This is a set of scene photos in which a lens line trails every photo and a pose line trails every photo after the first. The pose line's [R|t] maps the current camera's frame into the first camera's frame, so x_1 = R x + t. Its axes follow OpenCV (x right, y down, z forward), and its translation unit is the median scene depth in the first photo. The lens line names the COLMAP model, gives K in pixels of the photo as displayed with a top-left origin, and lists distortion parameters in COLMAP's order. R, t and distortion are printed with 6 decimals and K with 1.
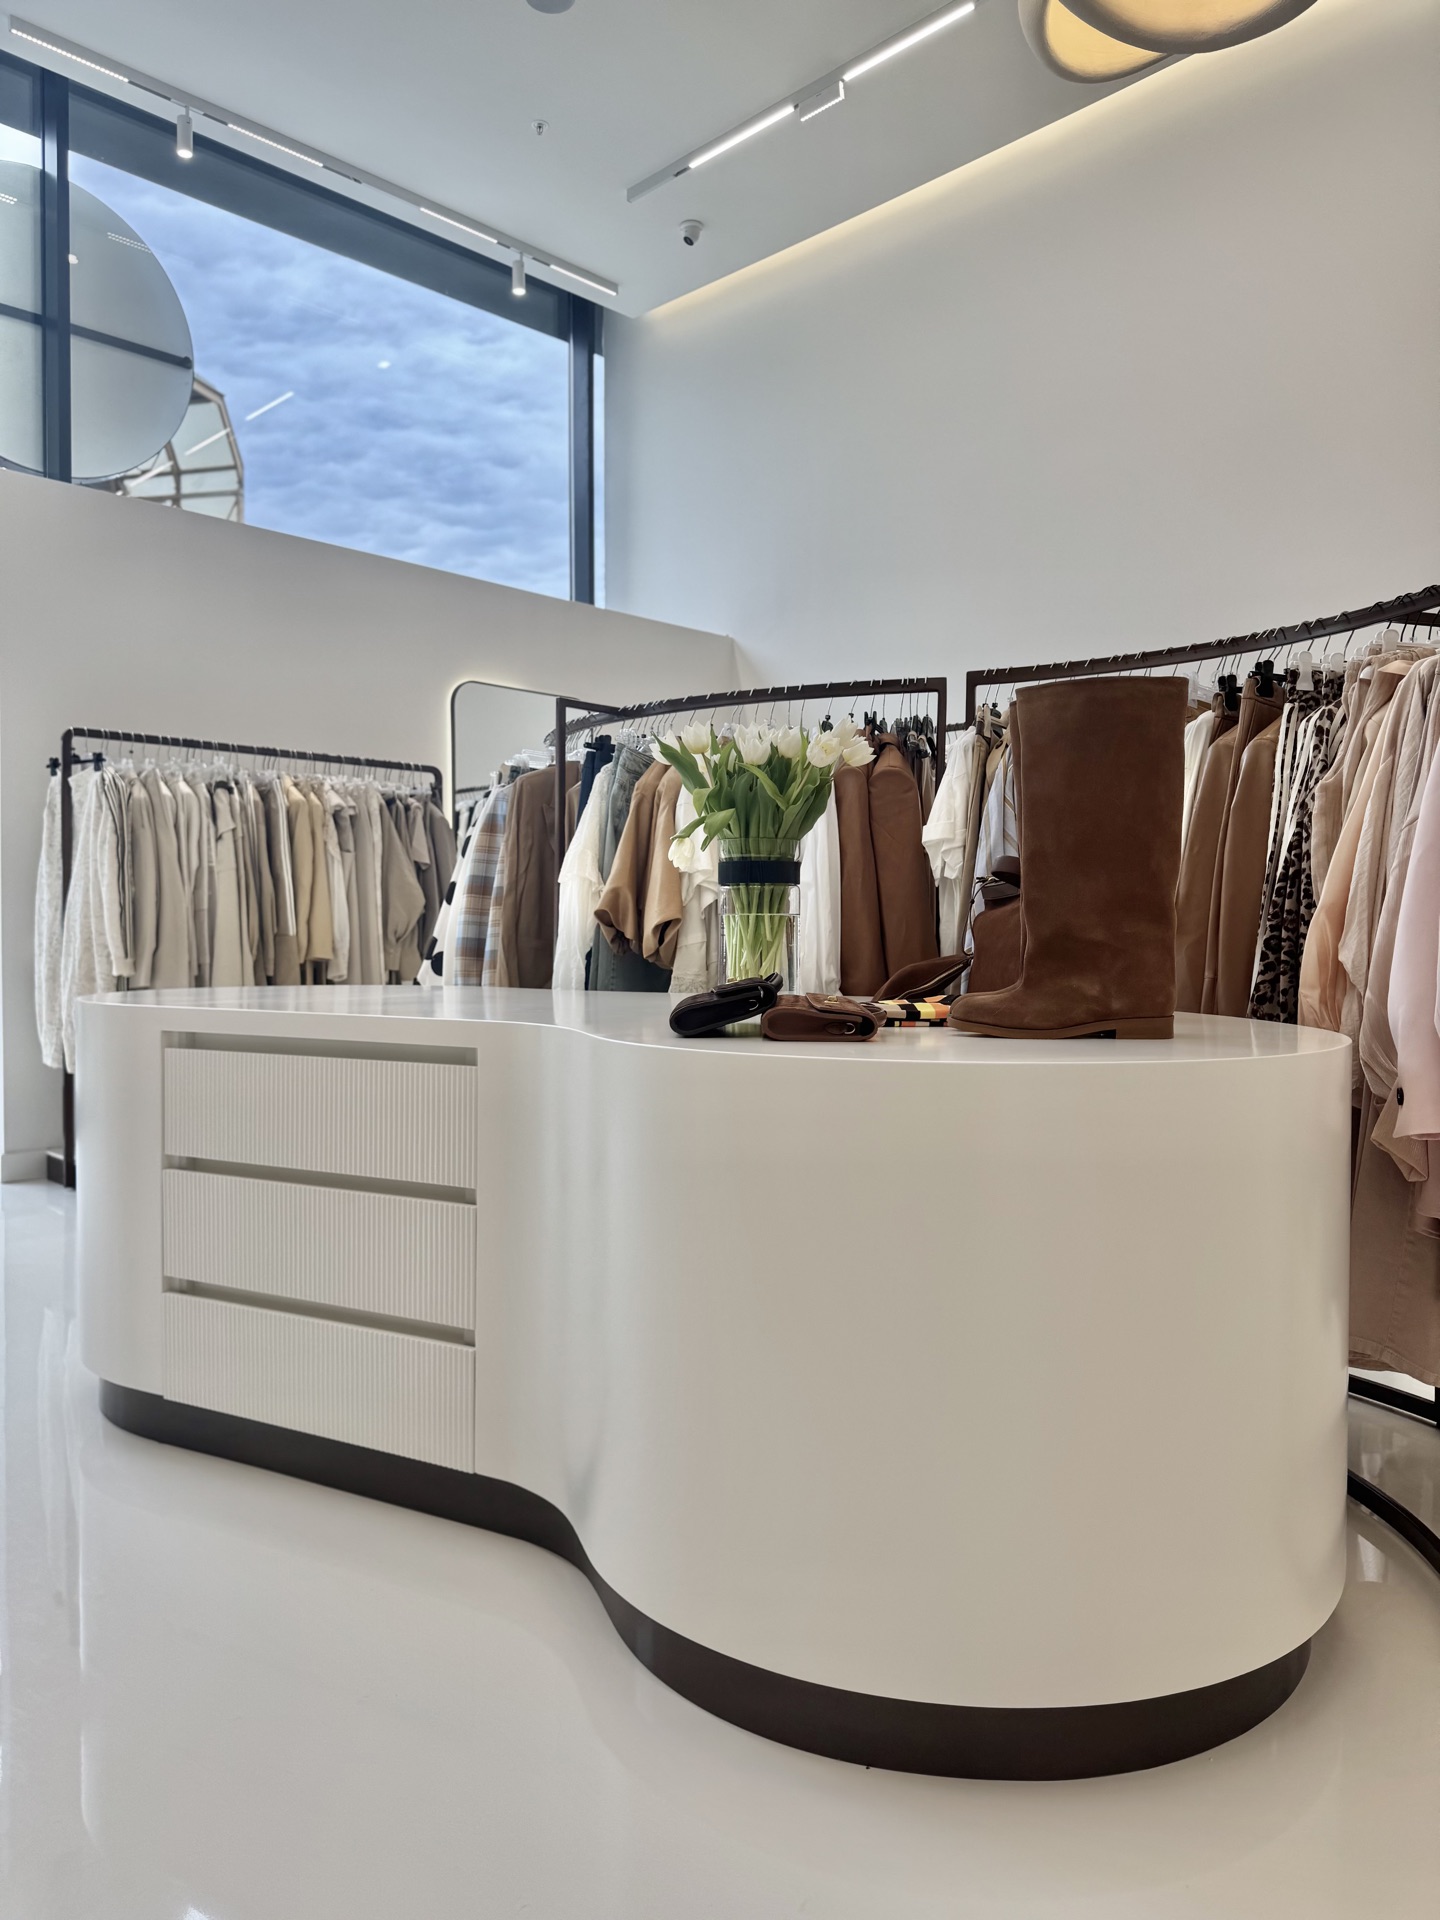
lens RADIAL K [[1367.8, 0, 706.2], [0, 1367.8, 952.7], [0, 0, 1]] dist [0.056304, -0.044980]
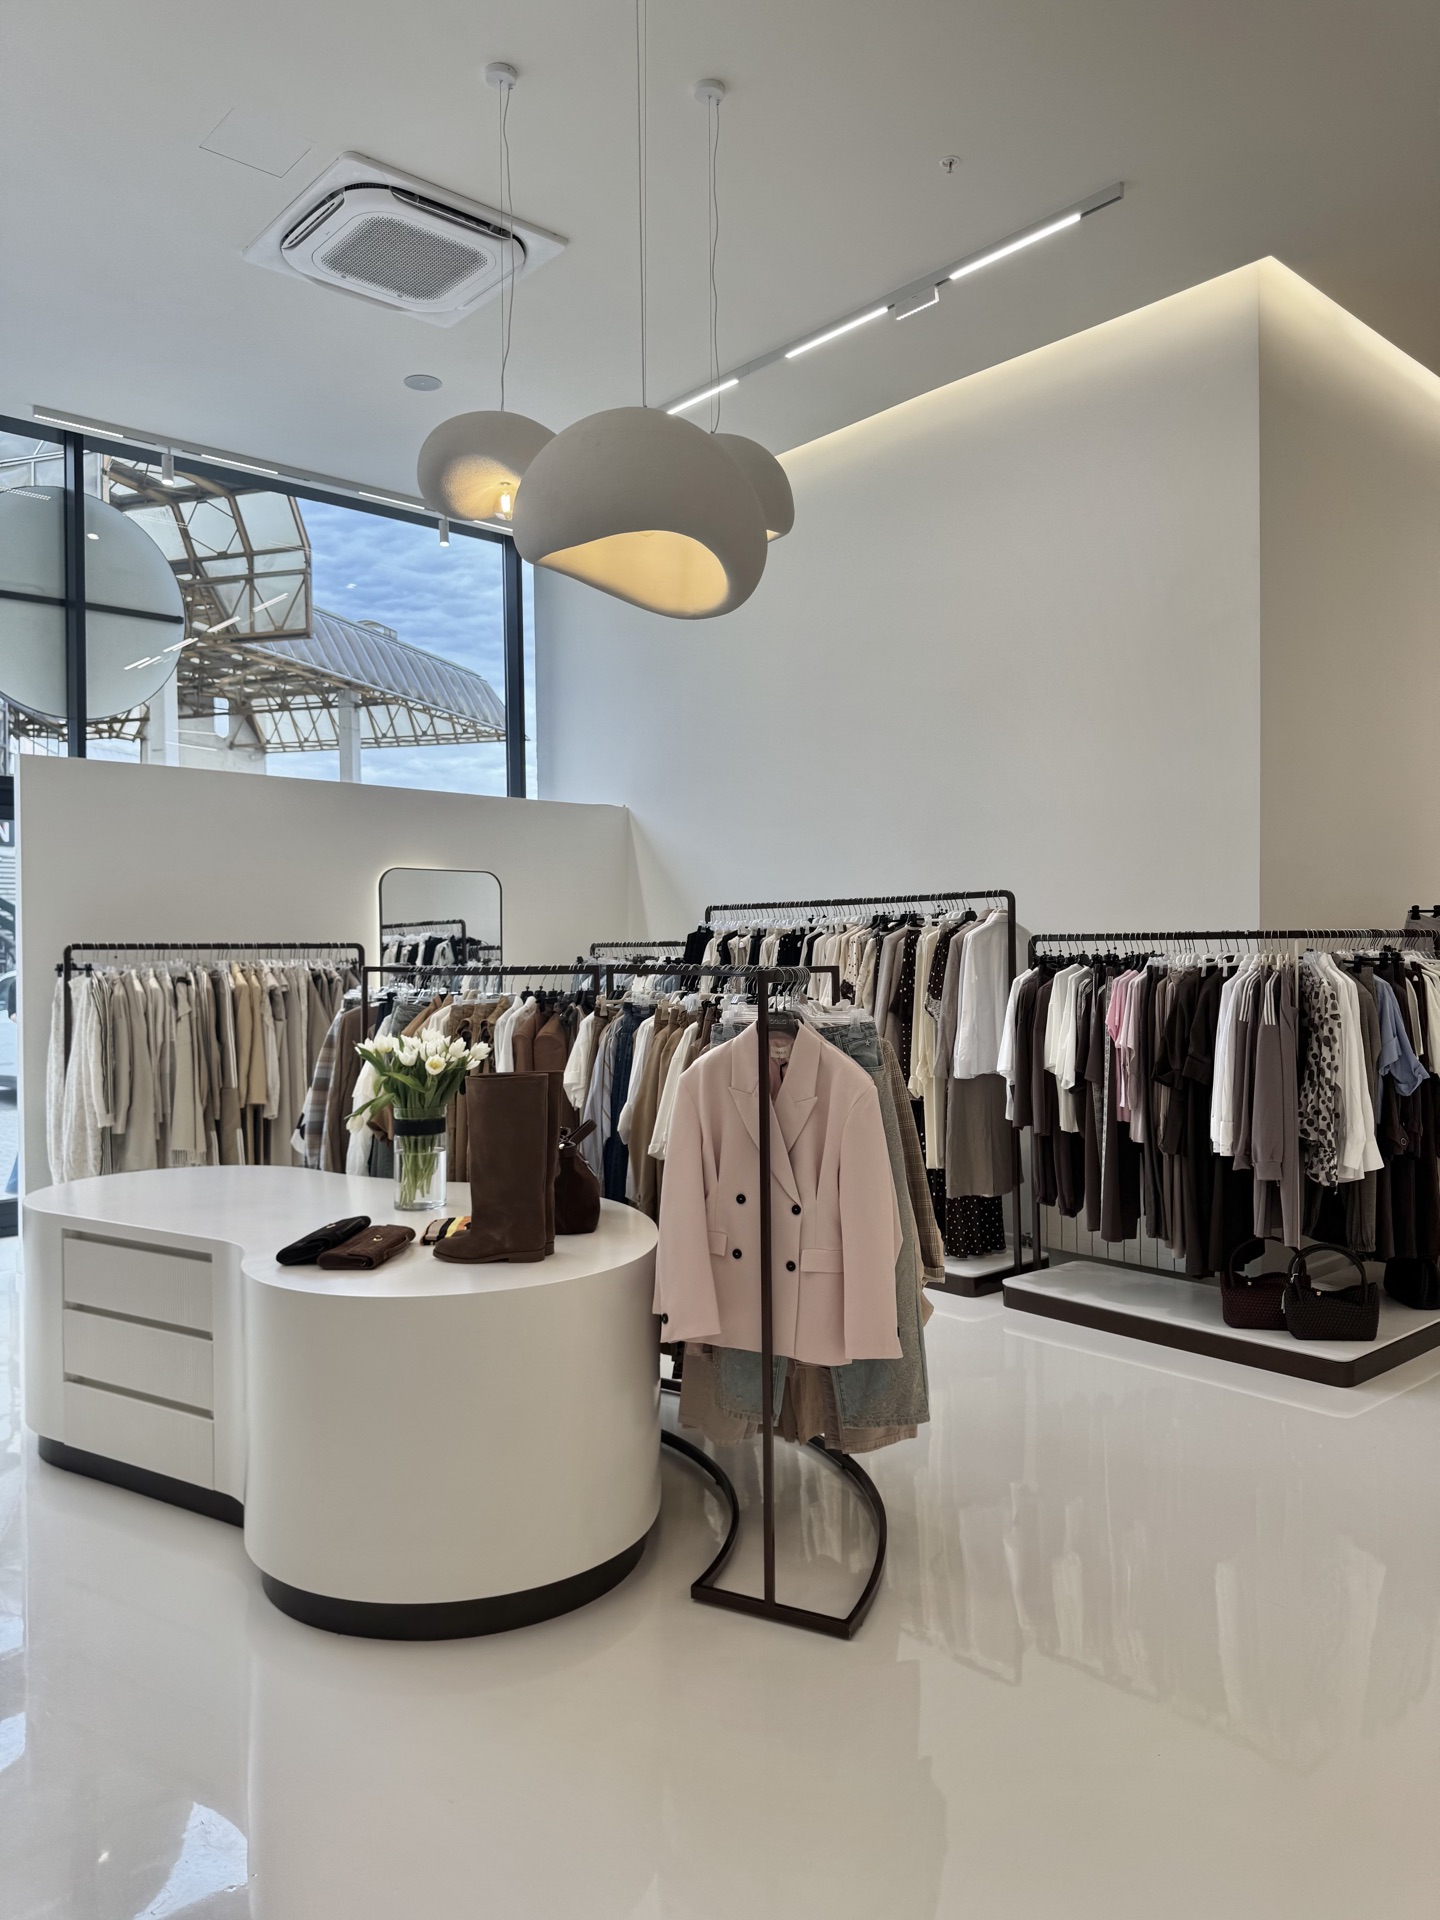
lens RADIAL K [[1367.8, 0, 730.6], [0, 1367.8, 959.8], [0, 0, 1]] dist [0.056304, -0.044980]
pose [[0.998641, -0.012028, -0.050710, 0.259259], [0.011794, 0.999918, -0.004921, -0.127725], [0.050765, 0.004317, 0.998701, -0.332475]]
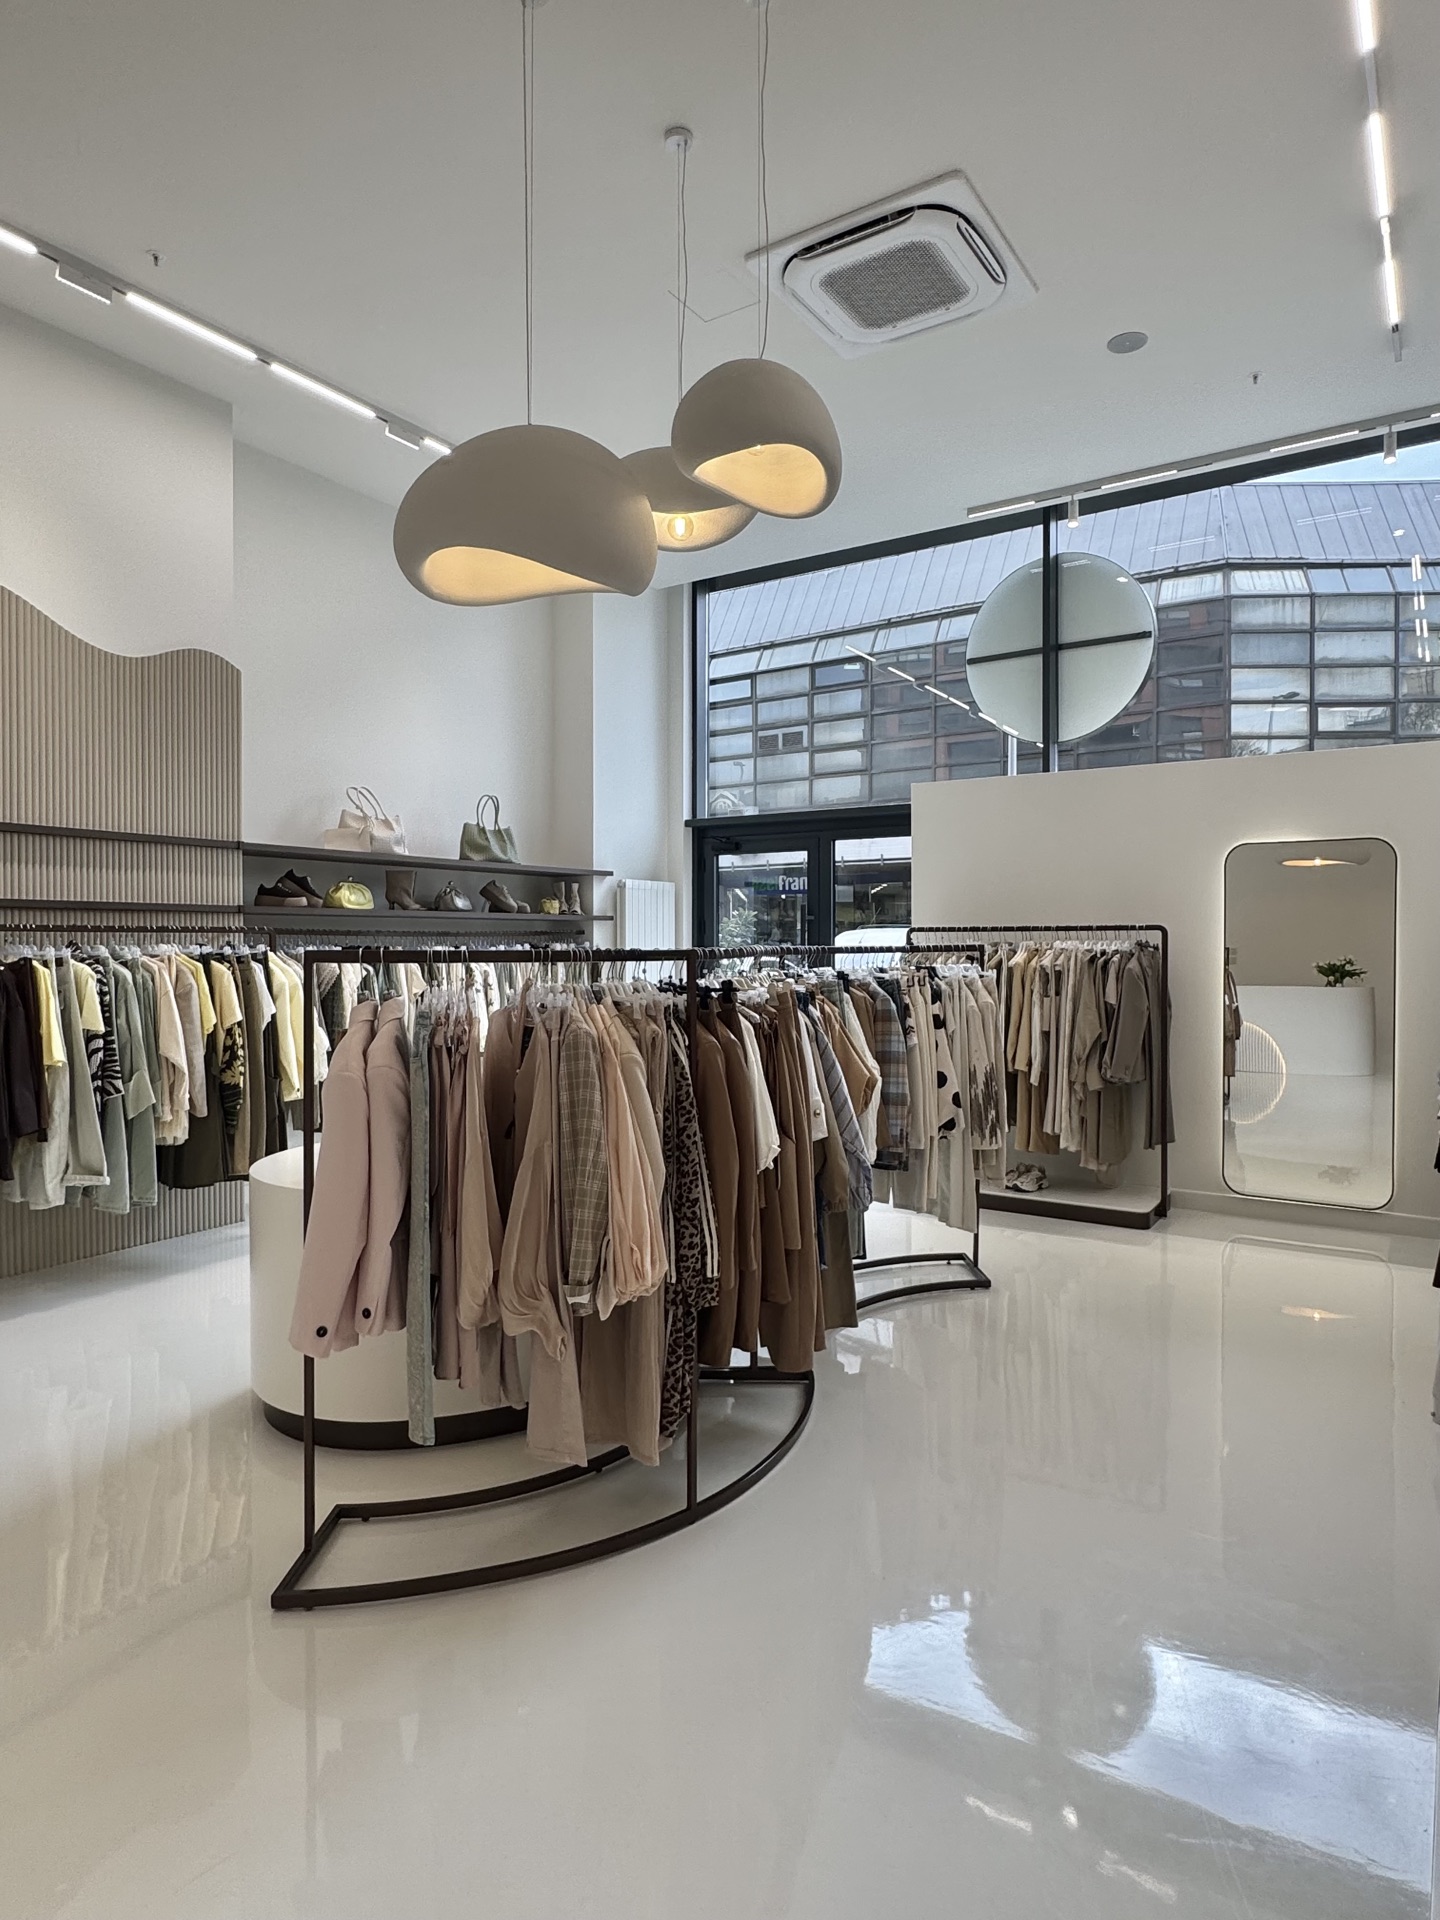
lens RADIAL K [[1128.8, 0, 717.6], [0, 1128.8, 954.3], [0, 0, 1]] dist [0.002369, -0.000219]
pose [[0.220078, 0.005930, -0.975464, 0.876673], [-0.008481, 0.999955, 0.004166, -0.127552], [0.975445, 0.007356, 0.220118, 0.419484]]
